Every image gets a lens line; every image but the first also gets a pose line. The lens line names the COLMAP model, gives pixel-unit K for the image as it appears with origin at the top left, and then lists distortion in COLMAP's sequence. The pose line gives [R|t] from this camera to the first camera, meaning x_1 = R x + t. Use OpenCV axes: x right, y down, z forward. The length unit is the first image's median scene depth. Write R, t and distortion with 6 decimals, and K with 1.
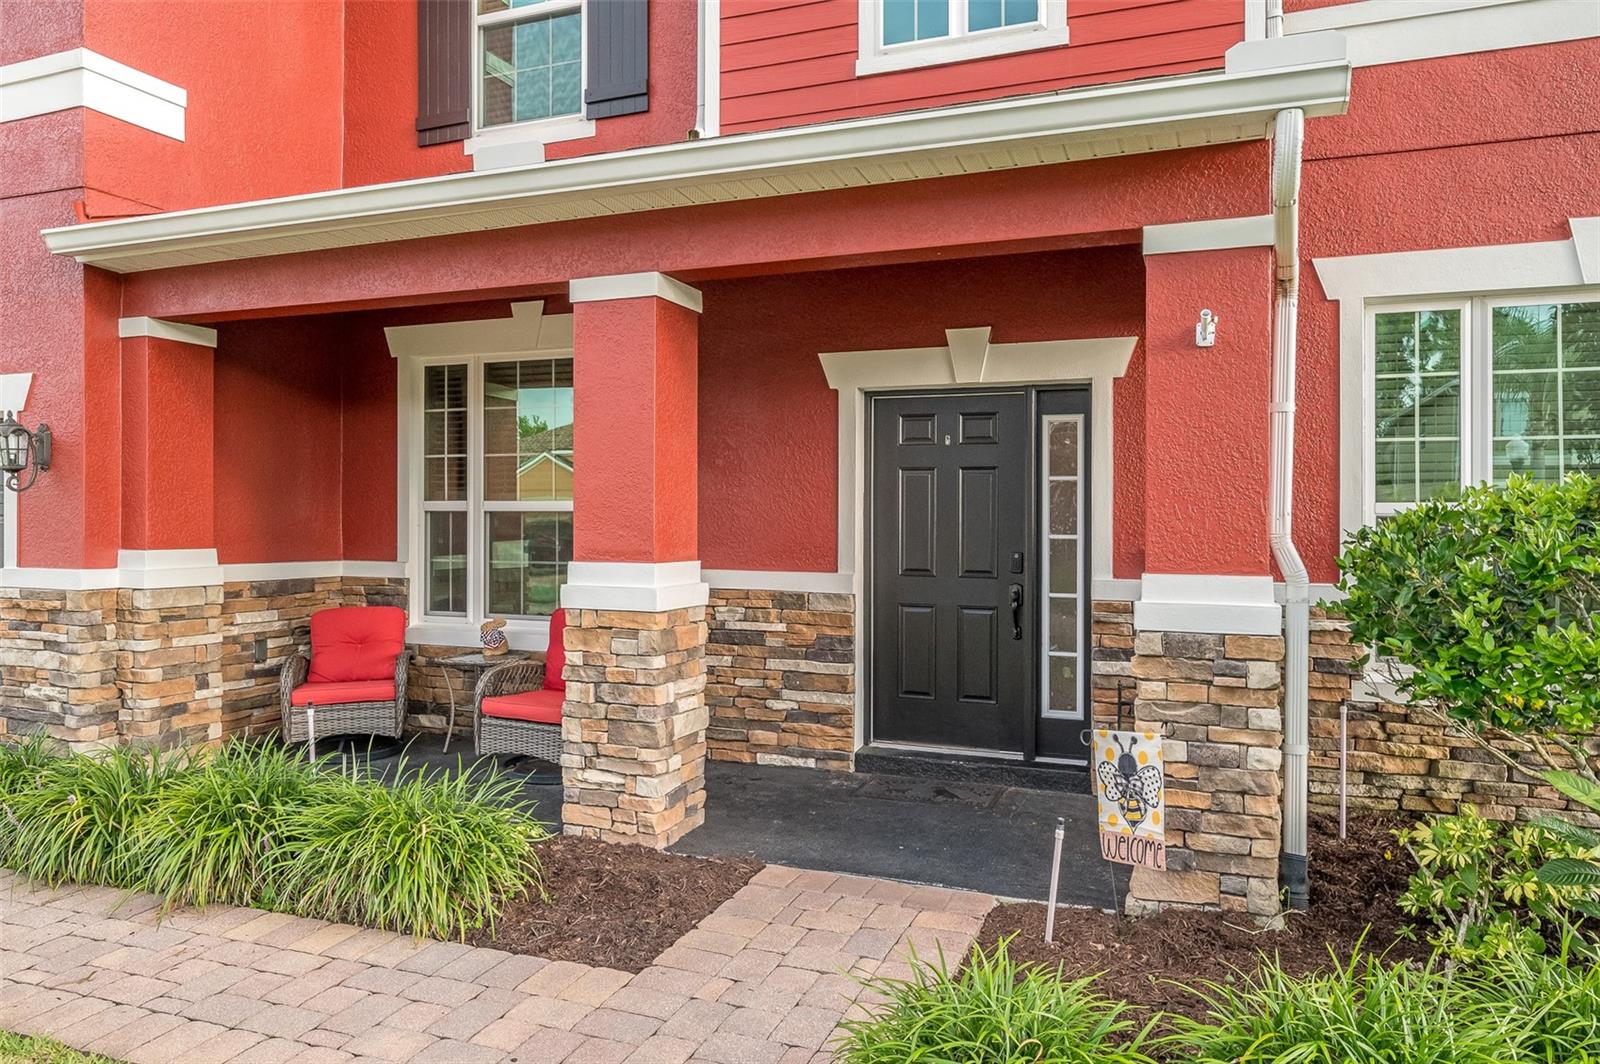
lens RADIAL K [[1064.6, 0, 809.9], [0, 1064.6, 505.6], [0, 0, 1]] dist [-0.004916, 0.001089]
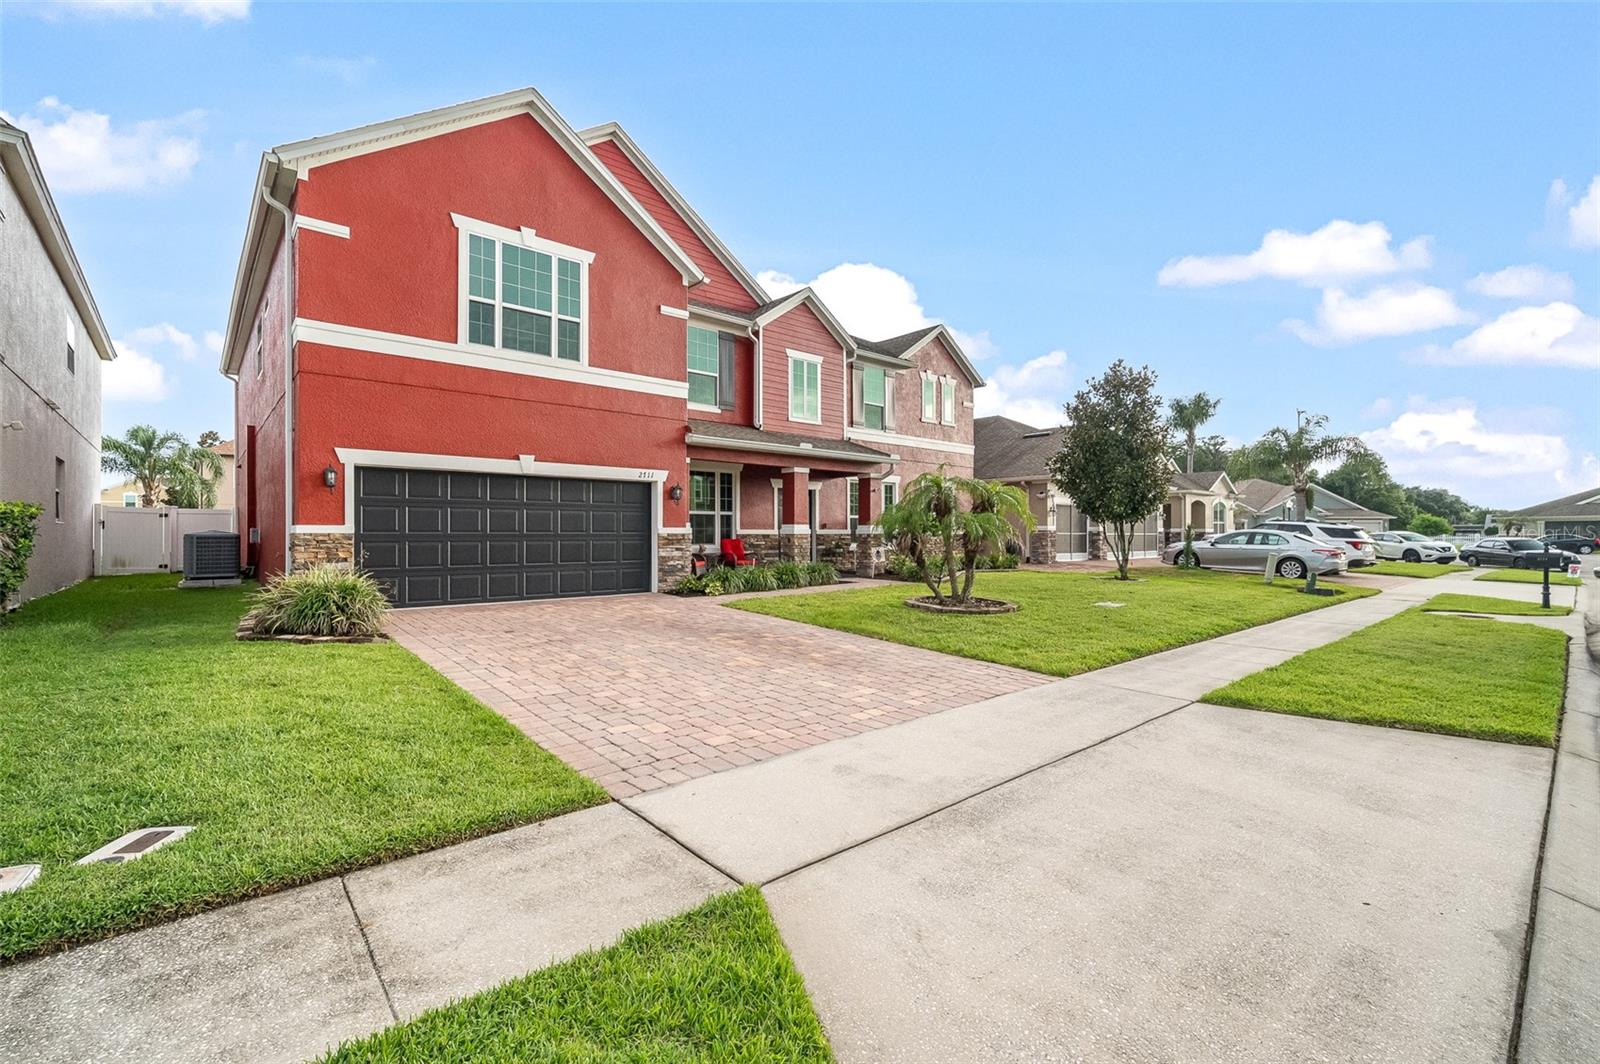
lens RADIAL K [[678.5, 0, 797.3], [0, 678.5, 532.6], [0, 0, 1]] dist [-0.000970, -0.000171]
pose [[0.469459, -0.004209, 0.882944, -2.486987], [-0.007169, 0.999938, 0.008578, 0.052368], [-0.882925, -0.010357, 0.469400, -0.402805]]
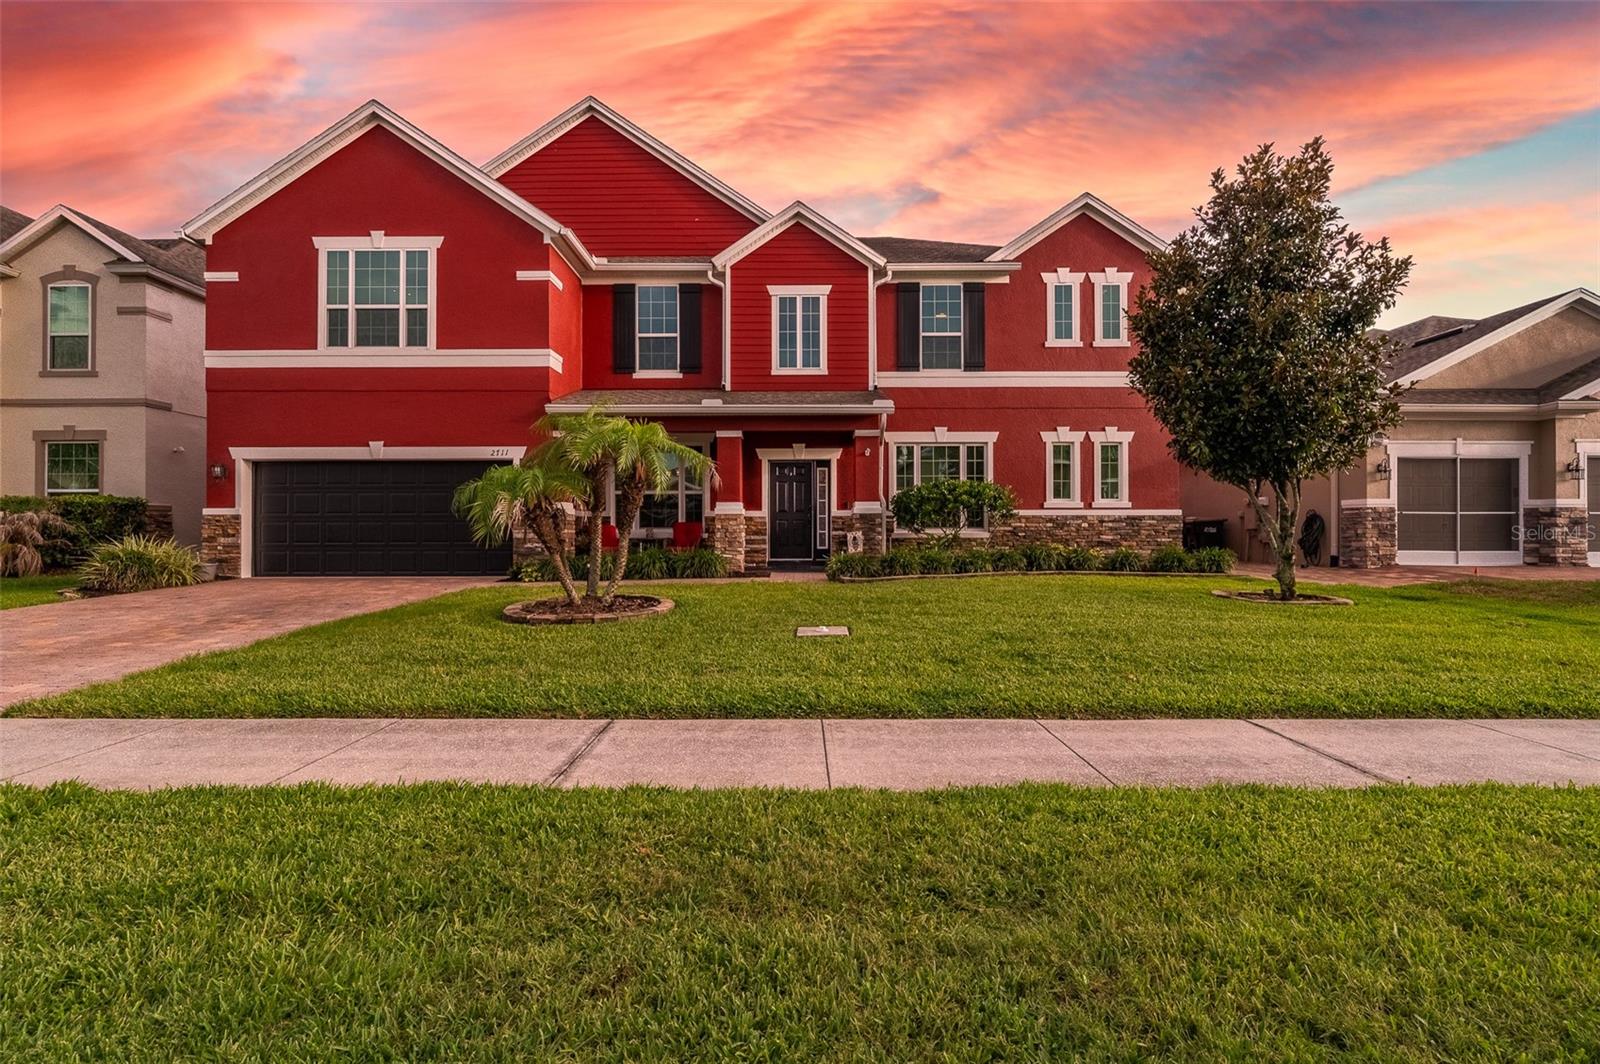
lens RADIAL K [[678.5, 0, 803.3], [0, 678.5, 525.8], [0, 0, 1]] dist [-0.000970, -0.000171]
pose [[0.933156, -0.006206, 0.359418, -0.692612], [0.003539, 0.999961, 0.008078, 0.100503], [-0.359454, -0.006266, 0.933142, -1.222144]]
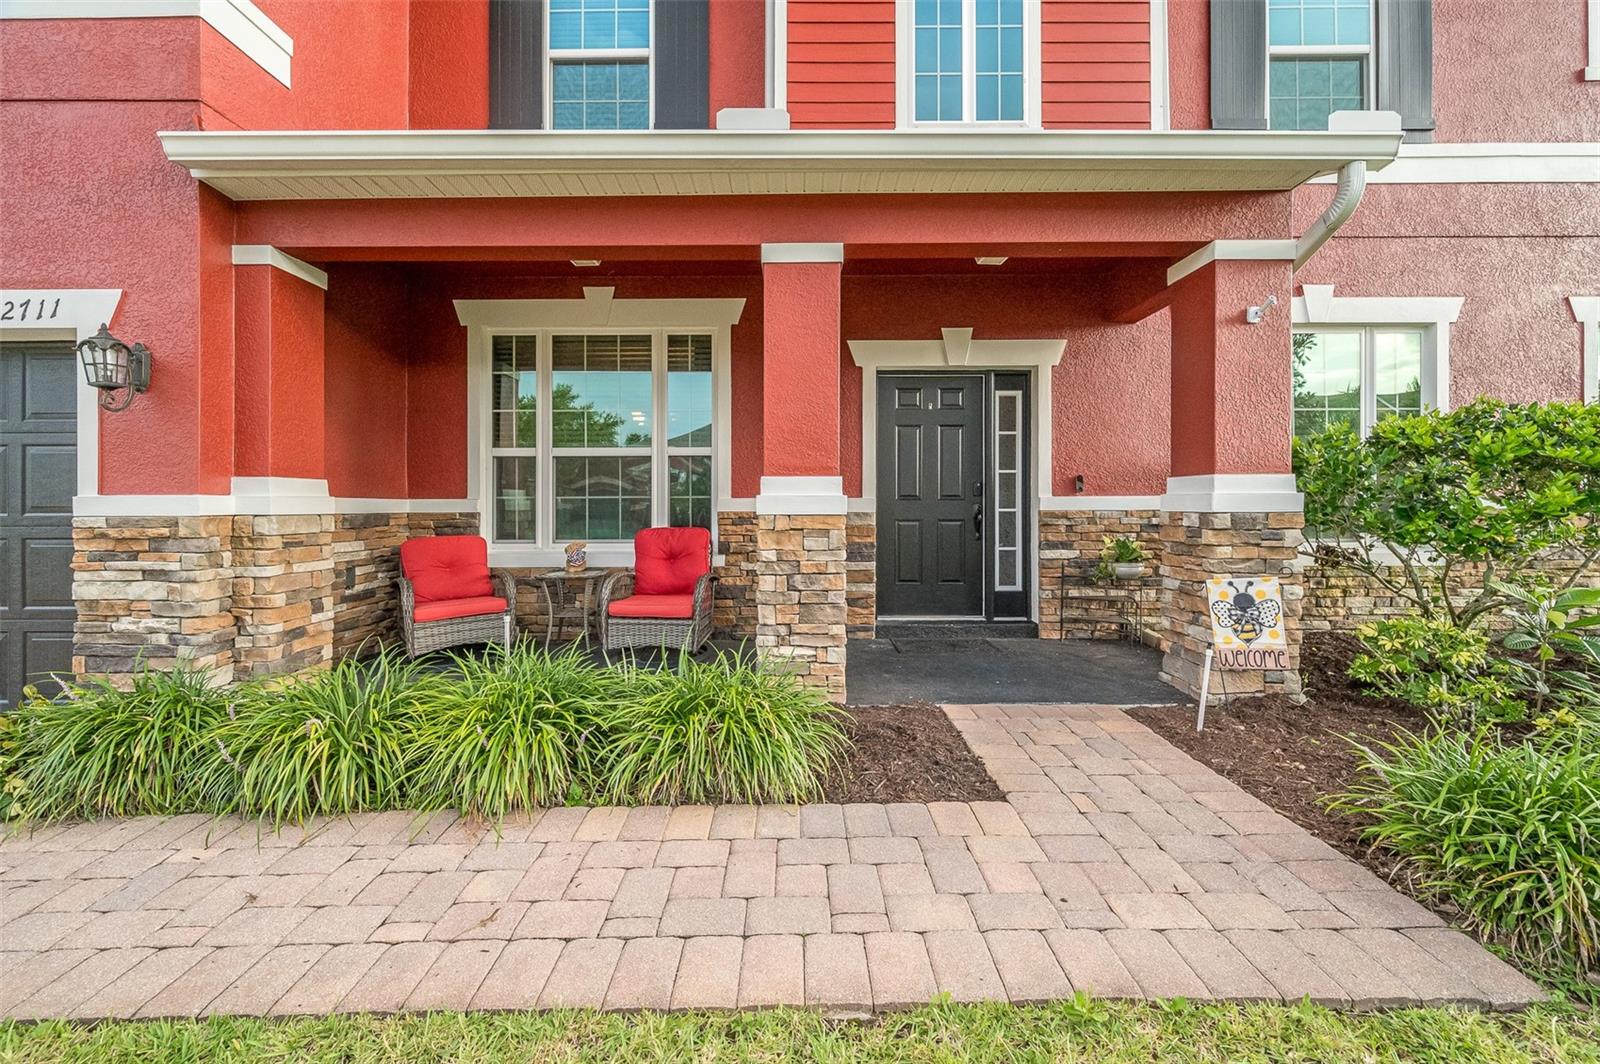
lens RADIAL K [[645.1, 0, 795.5], [0, 645.1, 492.9], [0, 0, 1]] dist [0.000375, -0.000467]
pose [[0.934951, -0.004014, 0.354754, -0.375774], [0.004287, 0.999991, 0.000014, 0.059469], [-0.354751, 0.001508, 0.934960, 0.249512]]
